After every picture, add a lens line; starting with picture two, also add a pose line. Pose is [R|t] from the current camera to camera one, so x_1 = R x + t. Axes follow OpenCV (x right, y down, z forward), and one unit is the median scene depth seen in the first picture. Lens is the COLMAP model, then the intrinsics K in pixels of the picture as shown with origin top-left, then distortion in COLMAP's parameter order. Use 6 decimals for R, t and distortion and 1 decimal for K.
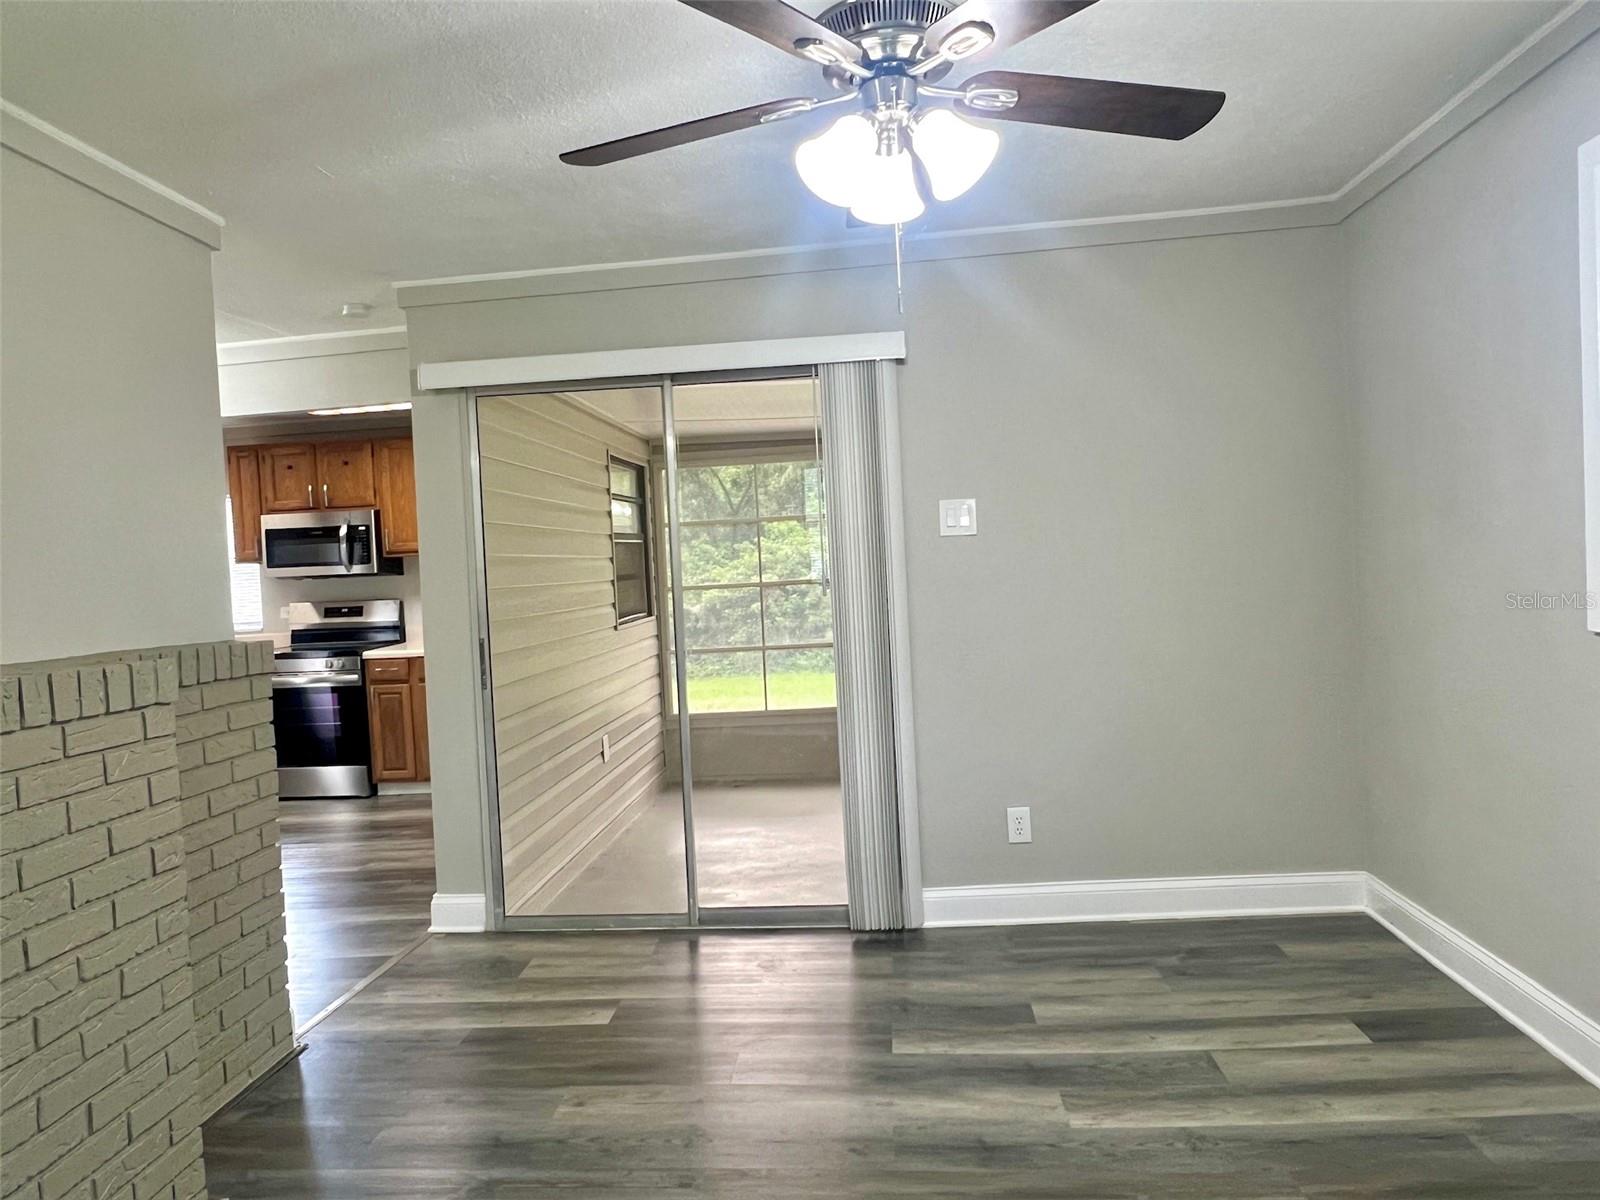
lens RADIAL K [[1044.4, 0, 790.7], [0, 1044.4, 603.6], [0, 0, 1]] dist [-0.009873, 0.010122]
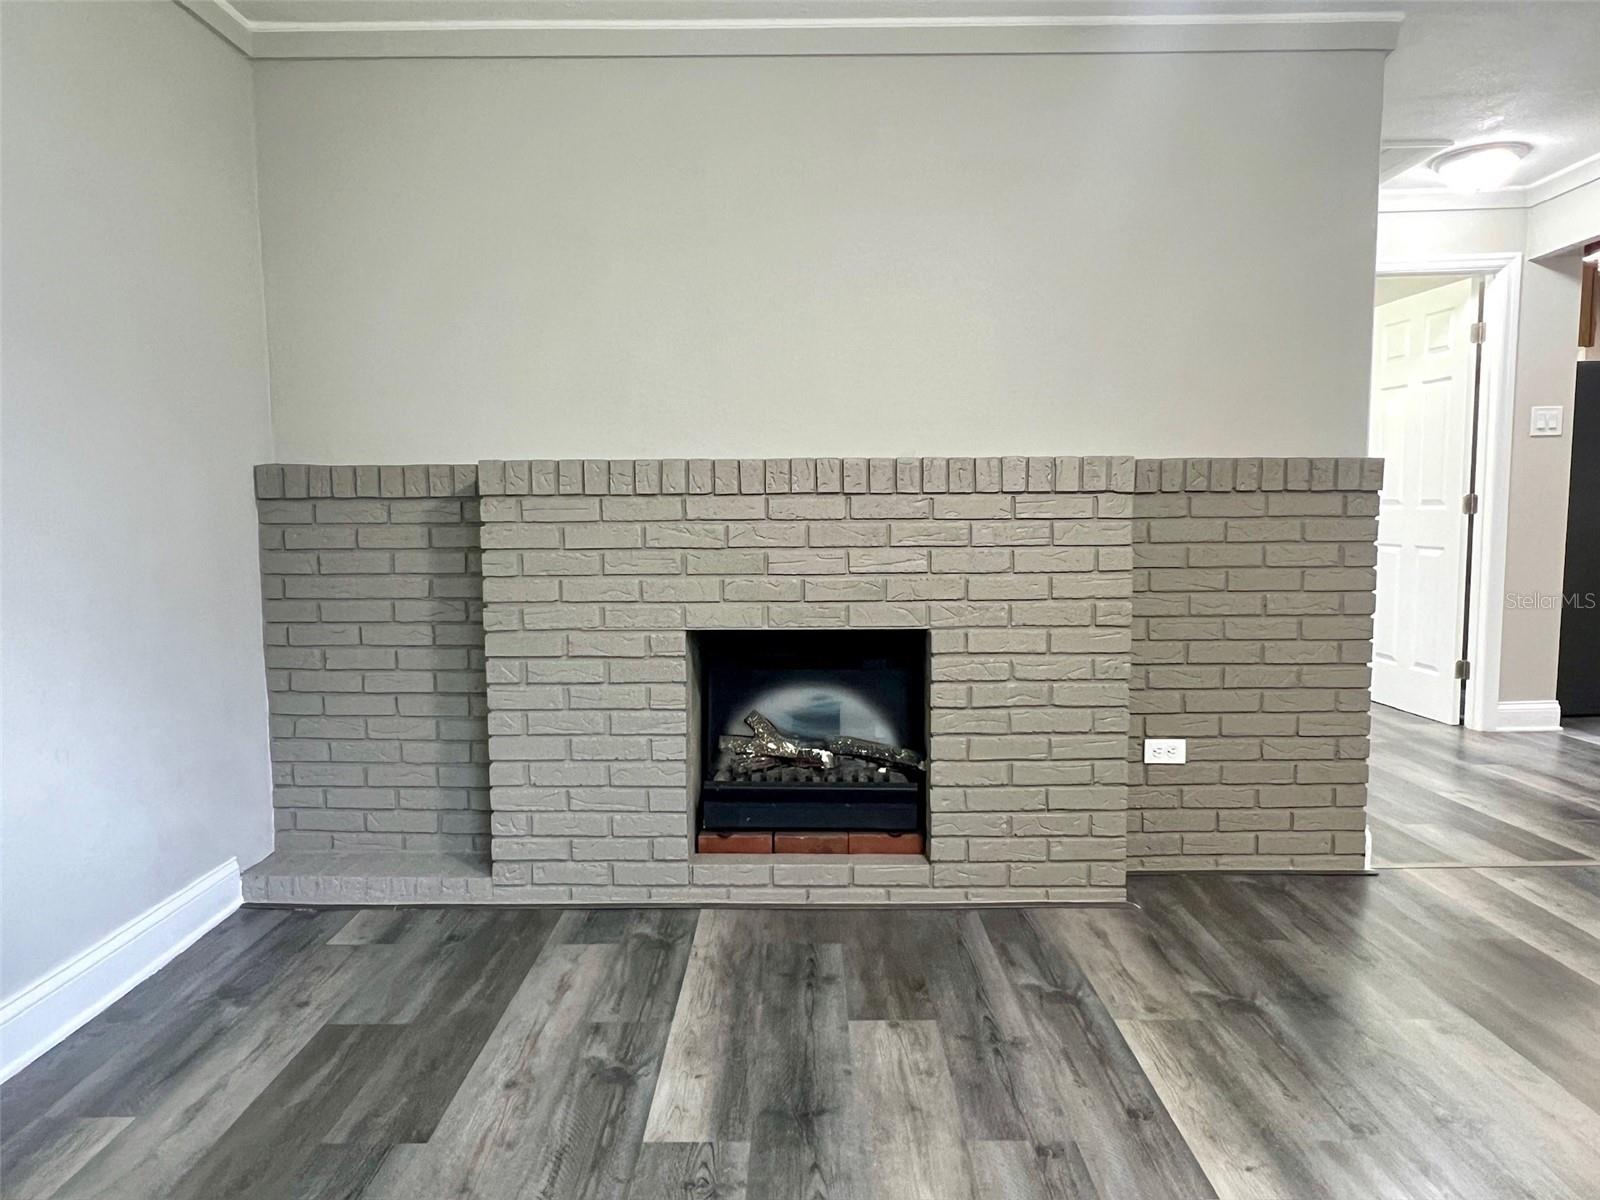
lens RADIAL K [[1044.4, 0, 789.6], [0, 1044.4, 606.1], [0, 0, 1]] dist [-0.009873, 0.010122]
pose [[0.079901, 0.146784, -0.985936, 0.490592], [-0.020538, 0.989131, 0.145595, 0.046925], [0.996591, 0.008616, 0.082047, 0.416889]]
